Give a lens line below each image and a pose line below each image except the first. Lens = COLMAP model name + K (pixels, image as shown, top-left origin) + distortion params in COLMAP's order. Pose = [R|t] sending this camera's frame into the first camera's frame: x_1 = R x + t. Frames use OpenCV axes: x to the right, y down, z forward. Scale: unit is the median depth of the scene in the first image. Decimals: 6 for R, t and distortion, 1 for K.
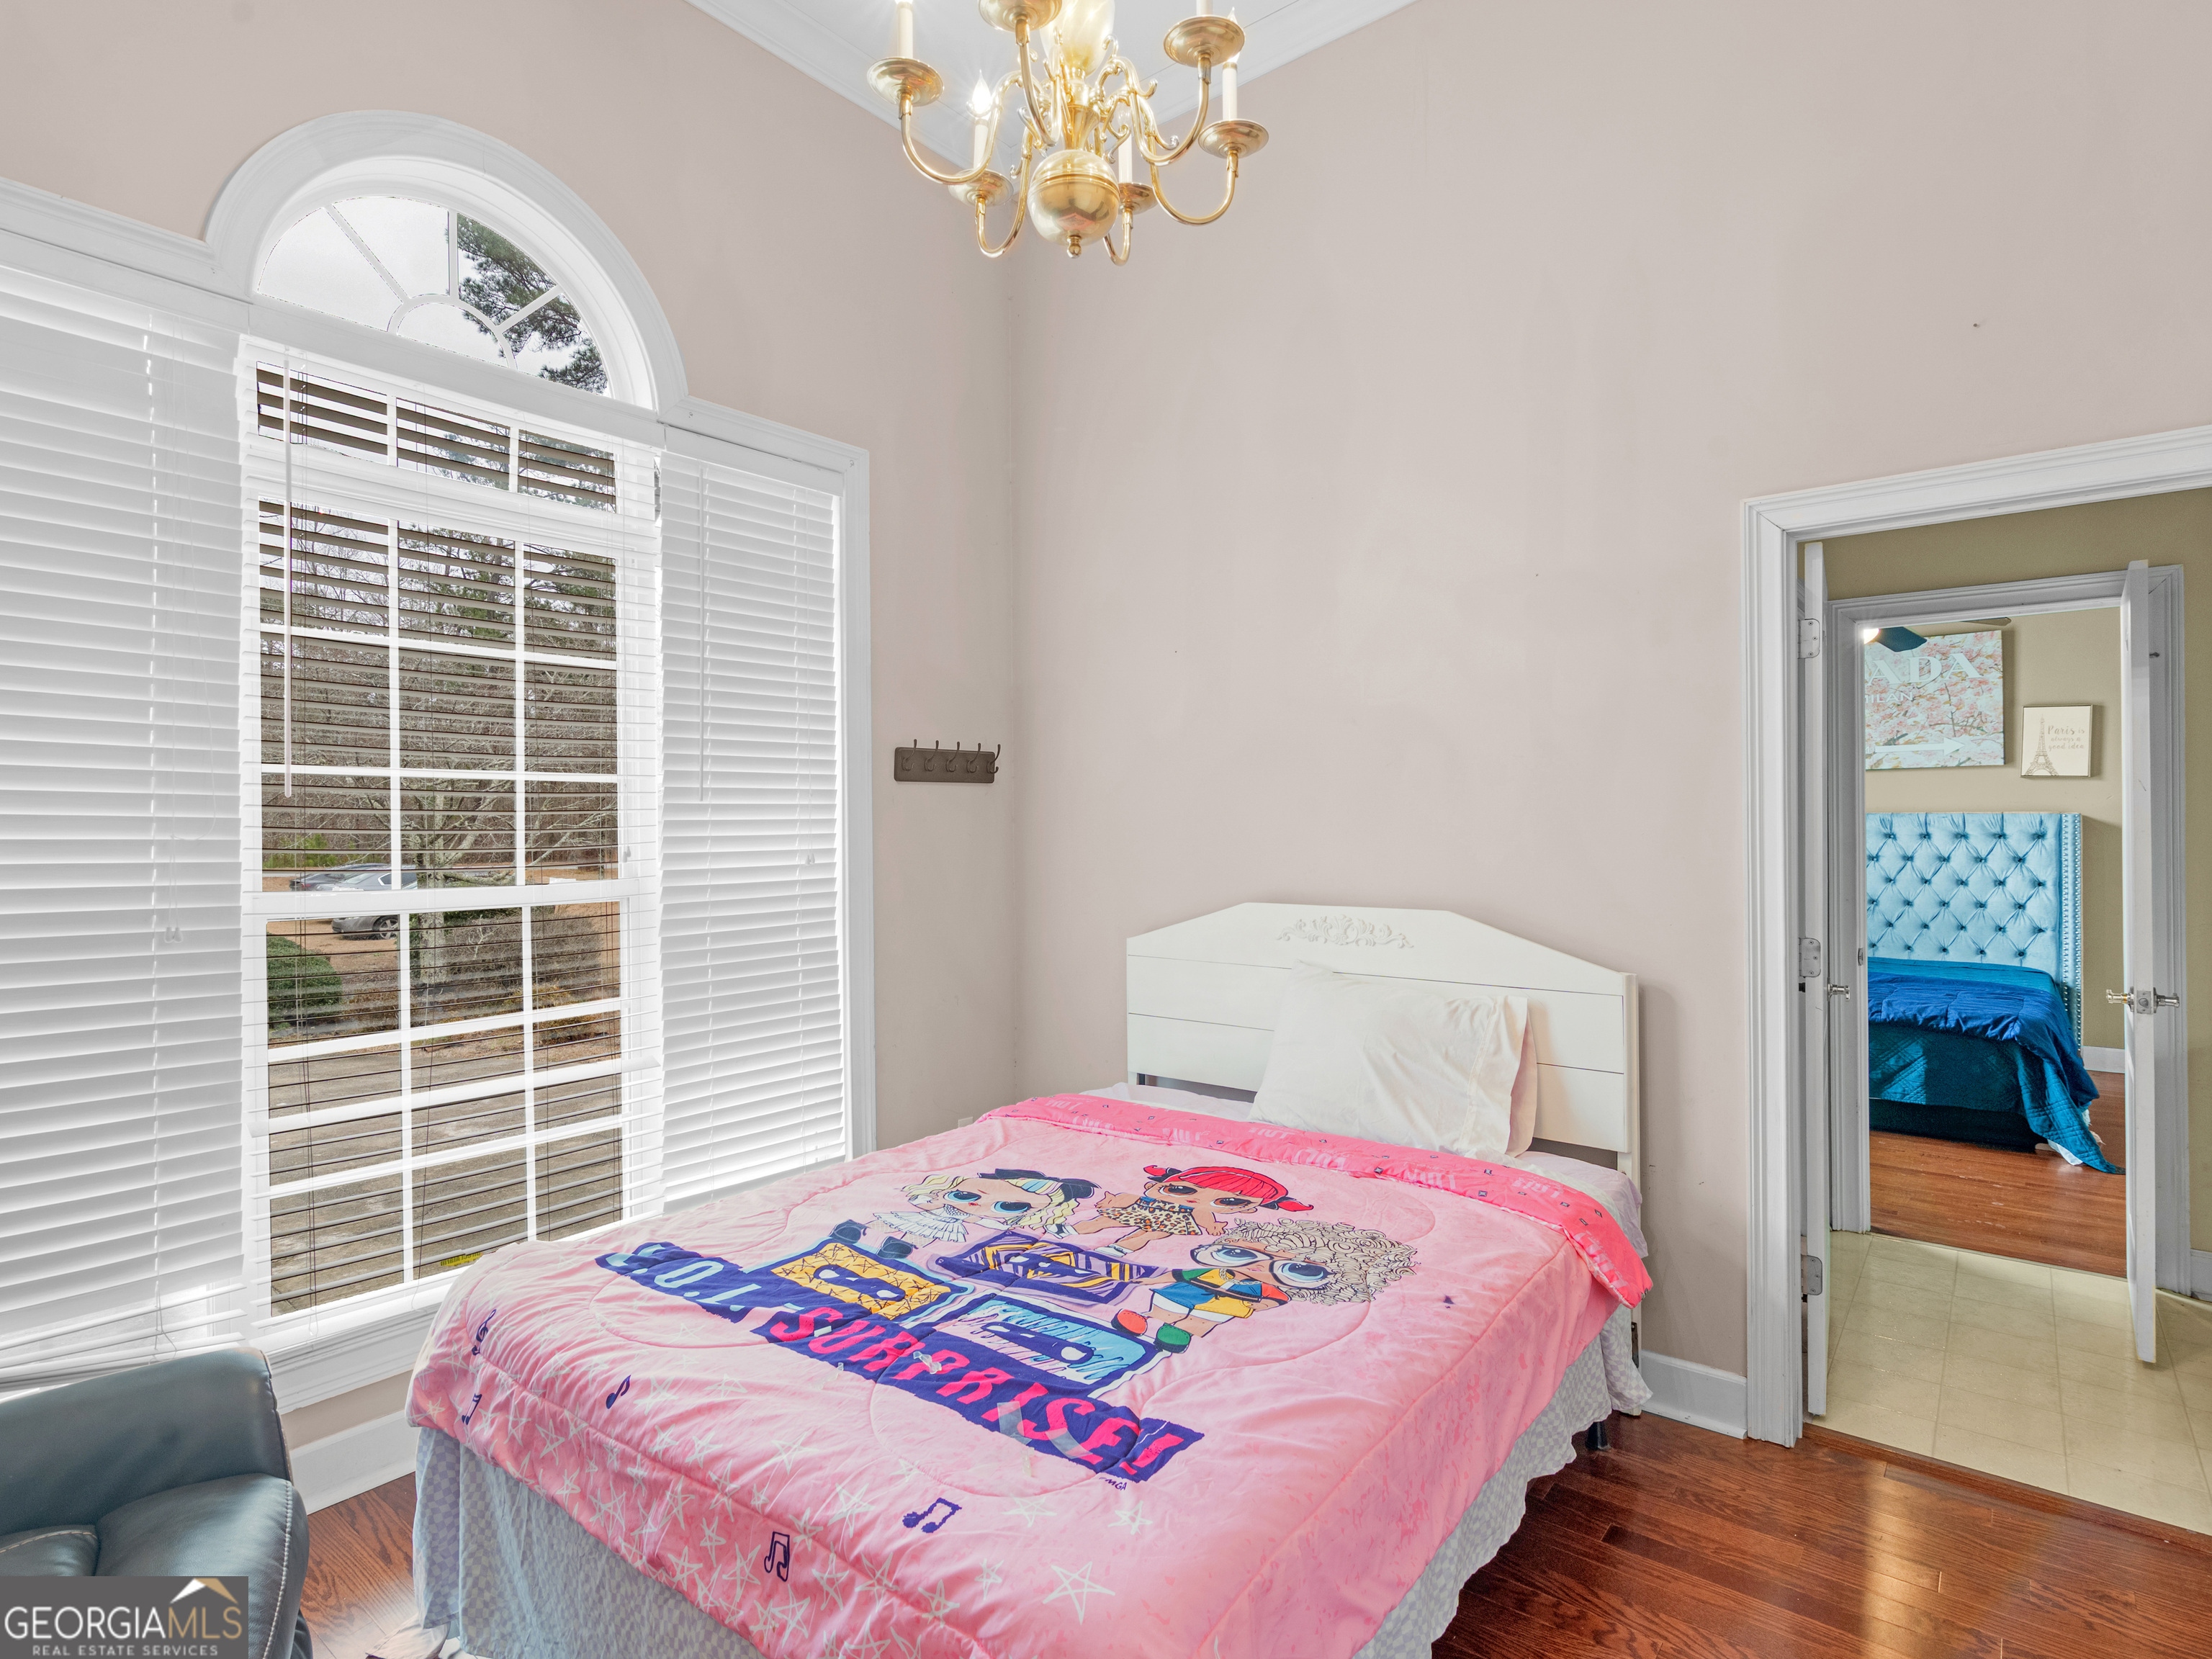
lens RADIAL K [[1151.4, 0, 1073.7], [0, 1151.4, 821.8], [0, 0, 1]] dist [0.001992, -0.000051]
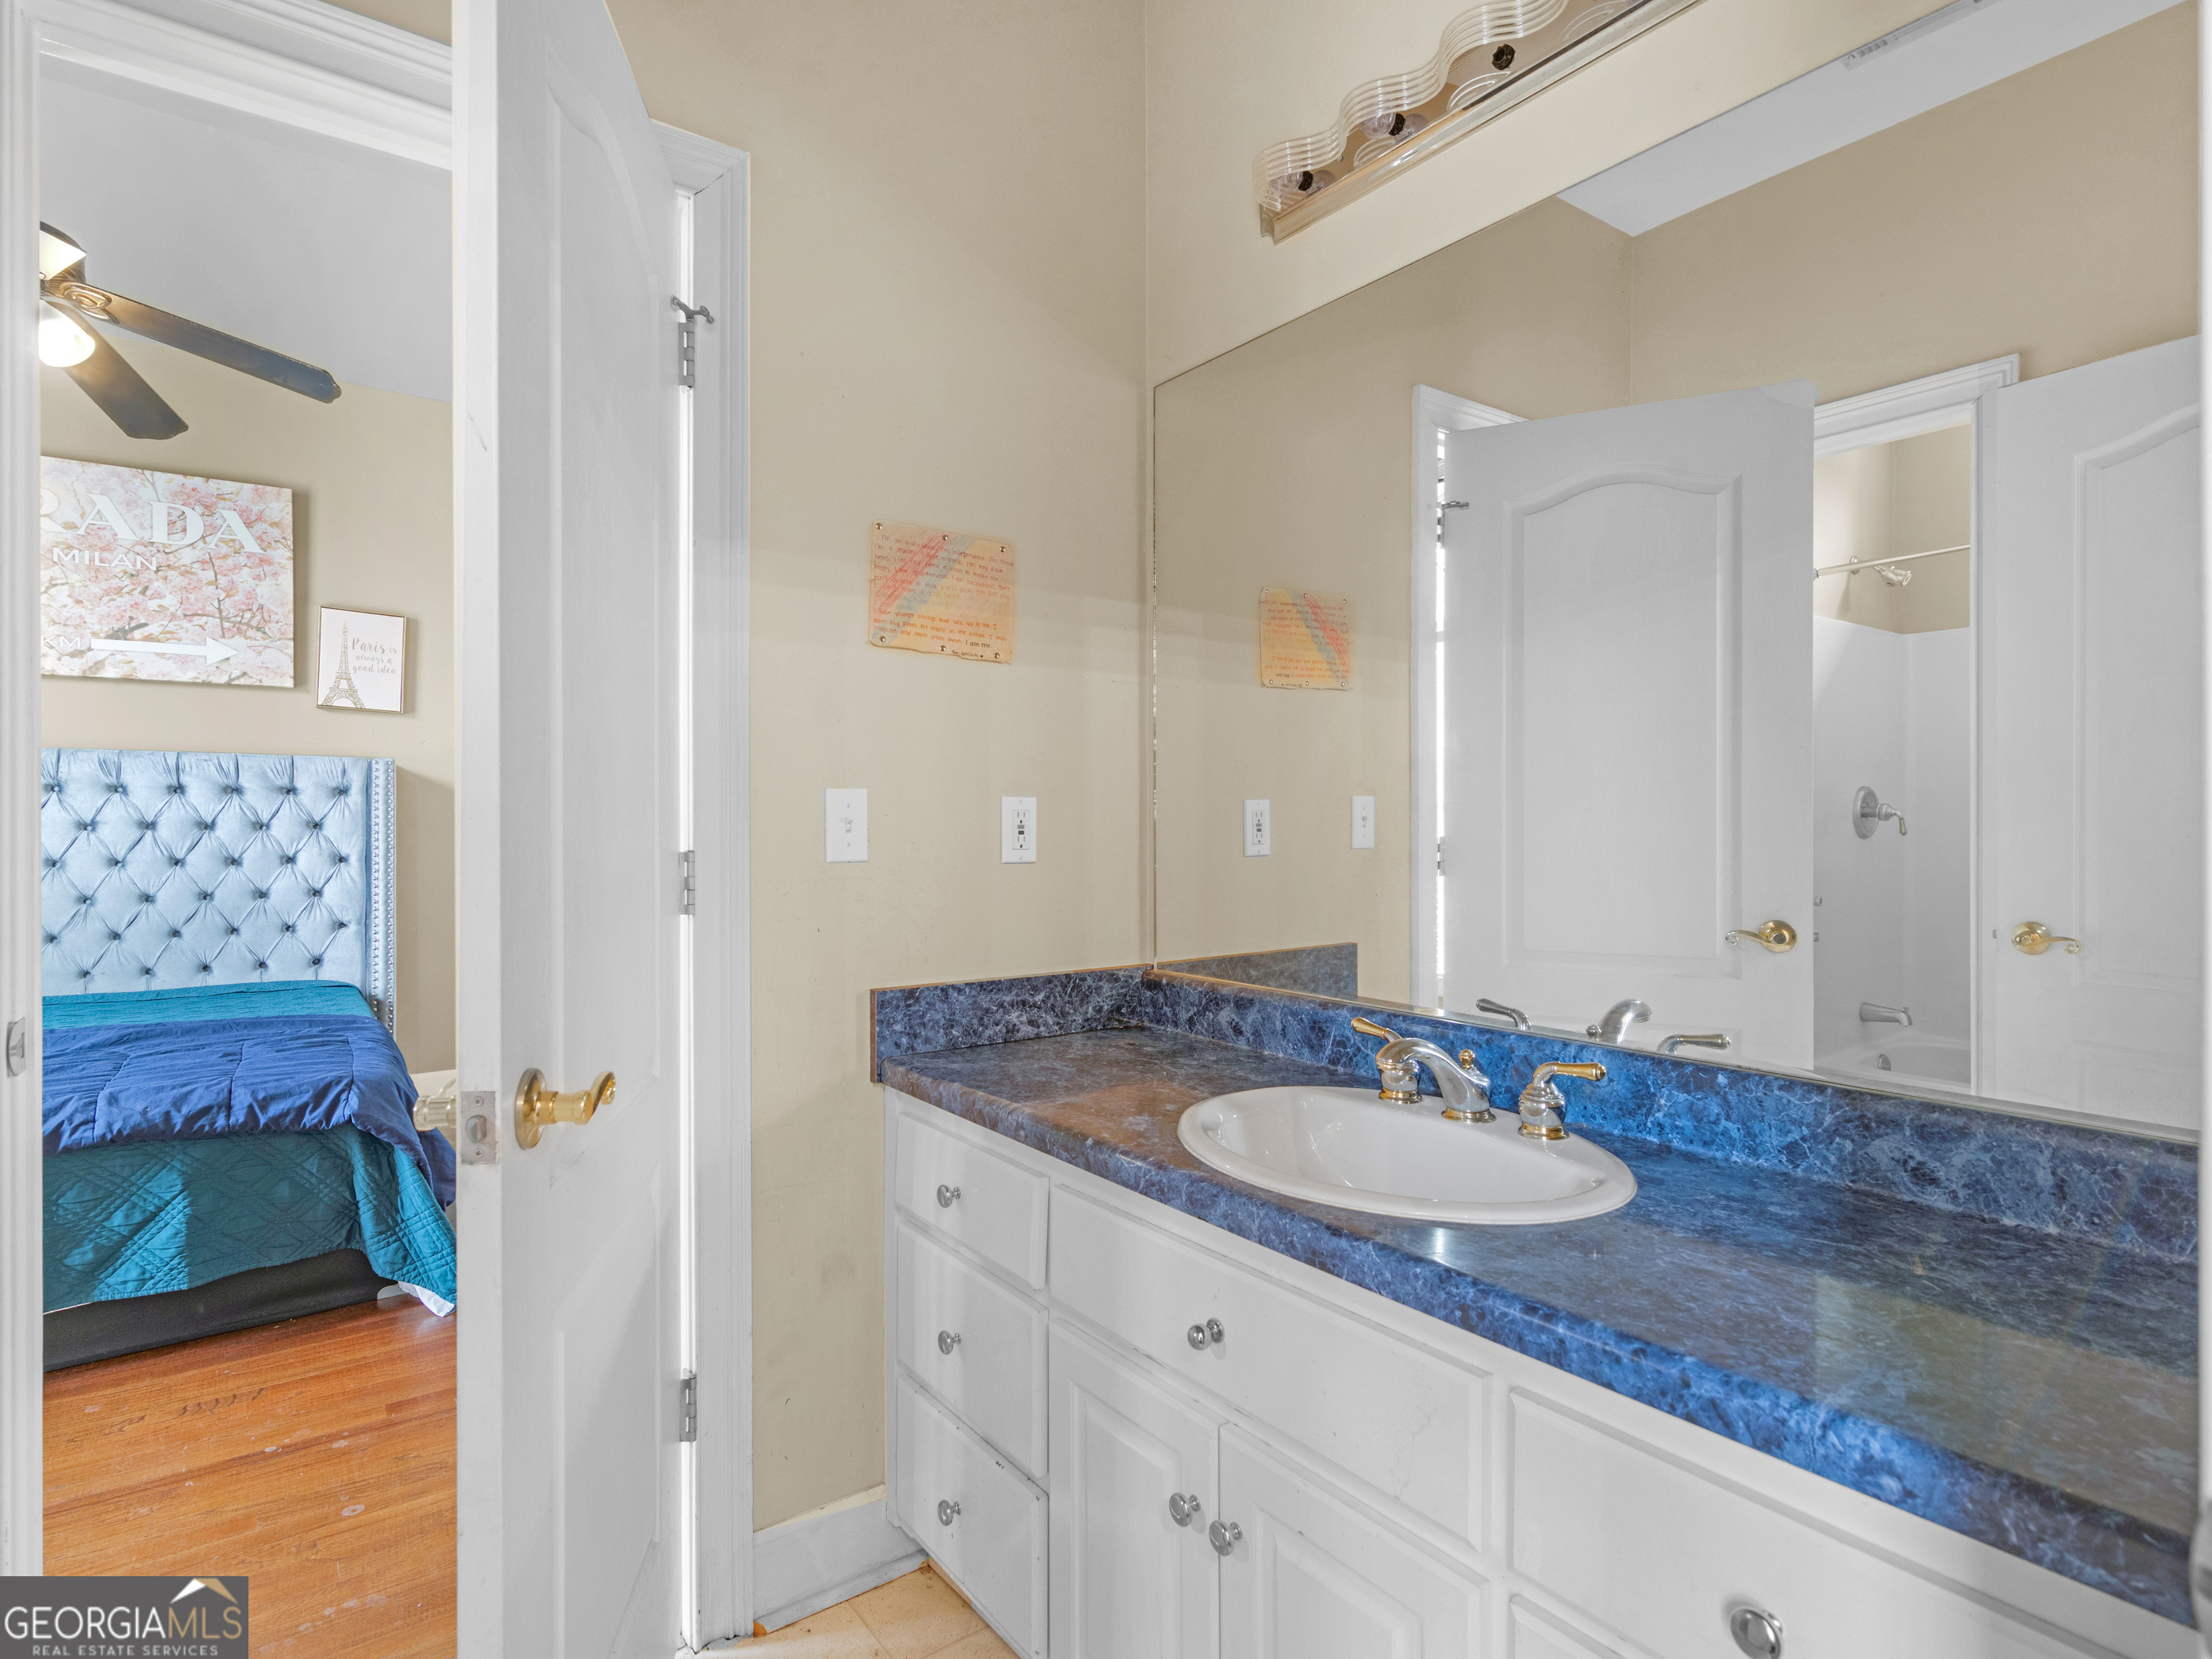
lens RADIAL K [[1151.4, 0, 1073.7], [0, 1151.4, 821.8], [0, 0, 1]] dist [0.001992, -0.000051]
pose [[0.258022, 0.007055, 0.966113, 0.270621], [-0.003029, 0.999974, -0.006494, 0.033933], [-0.966134, -0.001250, 0.258036, 0.382651]]
